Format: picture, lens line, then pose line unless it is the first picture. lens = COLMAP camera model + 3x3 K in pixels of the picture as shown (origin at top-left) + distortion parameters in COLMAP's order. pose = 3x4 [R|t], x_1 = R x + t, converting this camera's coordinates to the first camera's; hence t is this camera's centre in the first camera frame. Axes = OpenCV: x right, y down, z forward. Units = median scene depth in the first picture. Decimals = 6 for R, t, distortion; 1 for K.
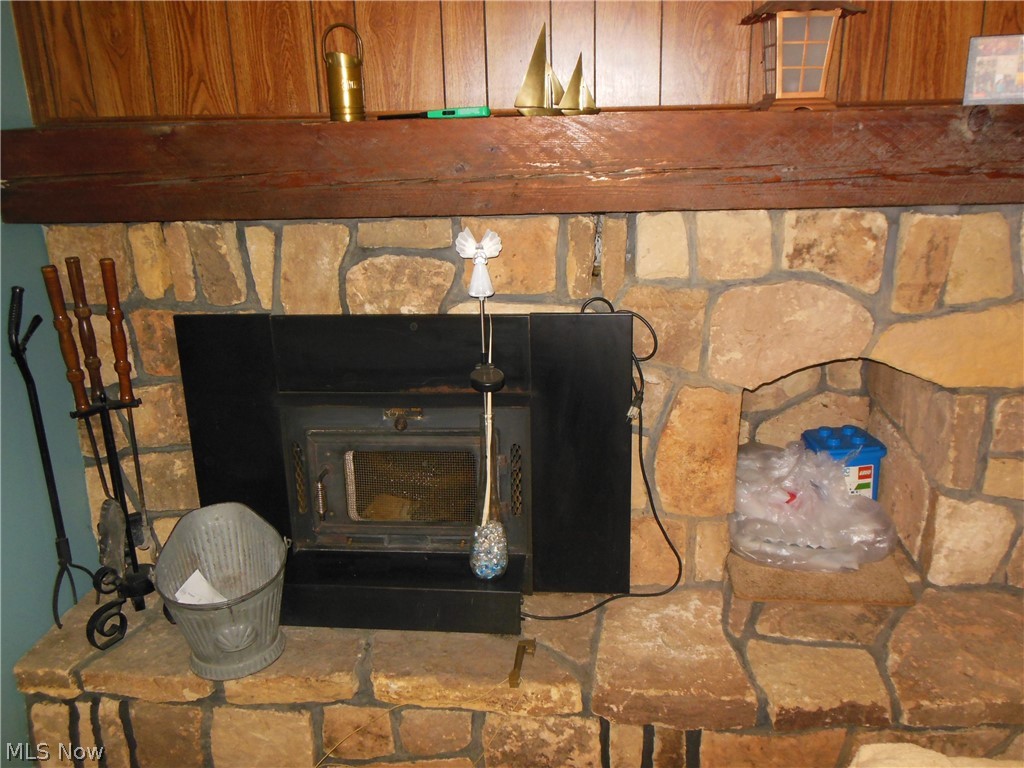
lens RADIAL K [[861.8, 0, 515.6], [0, 861.8, 384.1], [0, 0, 1]] dist [-0.018466, 0.027667]
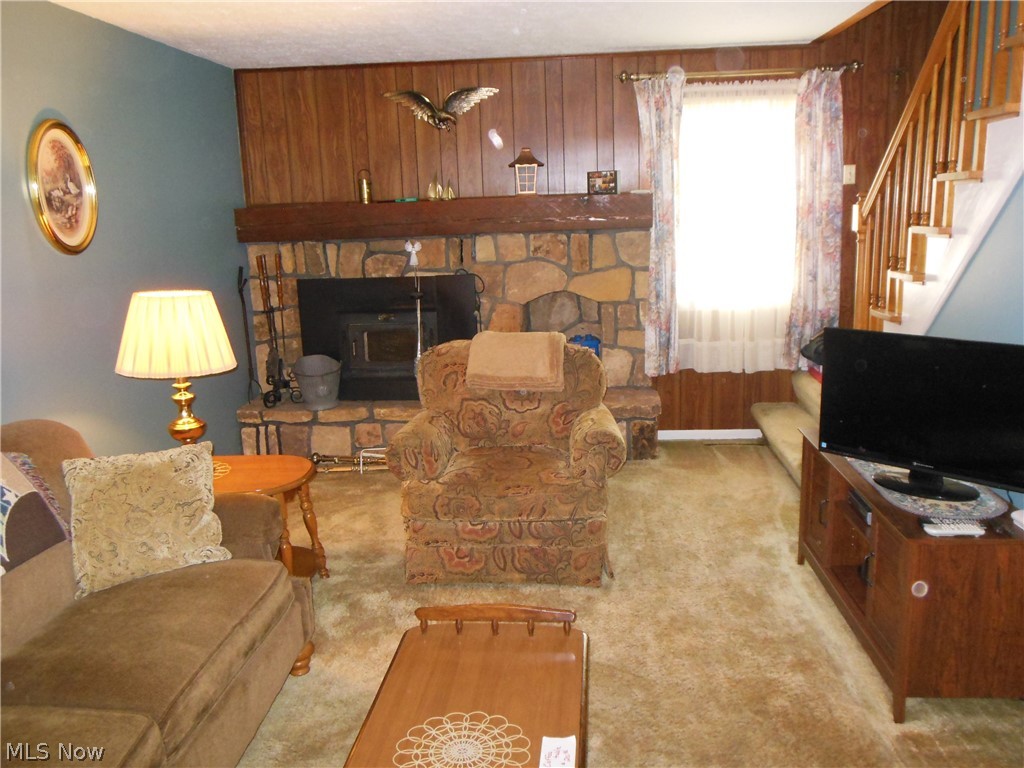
lens RADIAL K [[861.8, 0, 510.2], [0, 861.8, 385.0], [0, 0, 1]] dist [-0.018466, 0.027667]
pose [[0.999896, -0.011527, -0.008637, 0.260289], [0.010740, 0.996220, -0.086196, 0.473519], [0.009598, 0.086094, 0.996241, -1.554716]]
